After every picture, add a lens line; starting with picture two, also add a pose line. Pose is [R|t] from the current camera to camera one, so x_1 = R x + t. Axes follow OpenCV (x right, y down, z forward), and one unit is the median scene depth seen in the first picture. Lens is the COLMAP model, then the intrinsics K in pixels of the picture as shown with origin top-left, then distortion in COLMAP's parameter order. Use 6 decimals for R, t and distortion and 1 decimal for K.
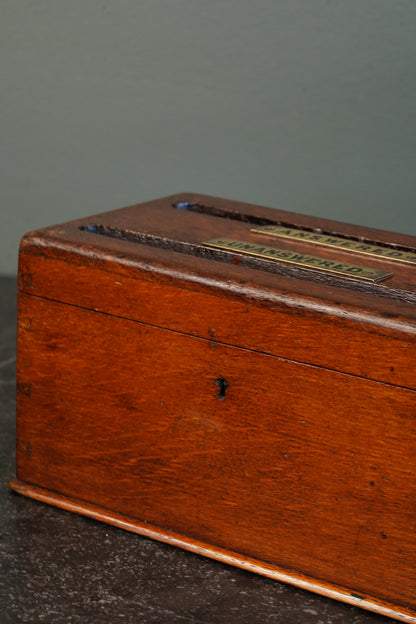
lens RADIAL K [[1840.3, 0, 208.0], [0, 1840.3, 312.0], [0, 0, 1]] dist [-0.252137, -1.144667]
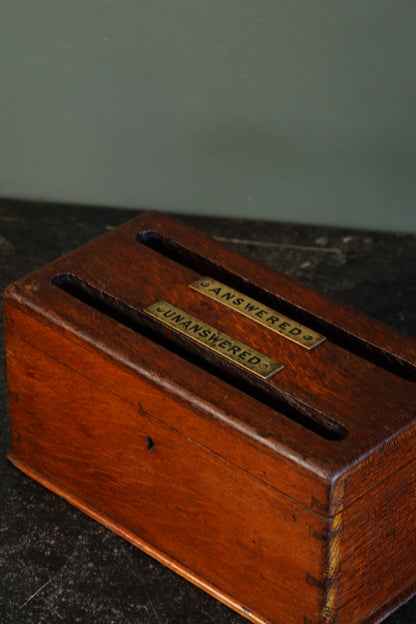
lens RADIAL K [[1840.3, 0, 208.0], [0, 1840.3, 312.0], [0, 0, 1]] dist [-0.252137, -1.144667]
pose [[0.994722, 0.034363, -0.096679, 0.163048], [-0.002805, 0.951004, 0.309165, -0.428219], [0.102566, -0.307262, 0.946081, -0.176523]]
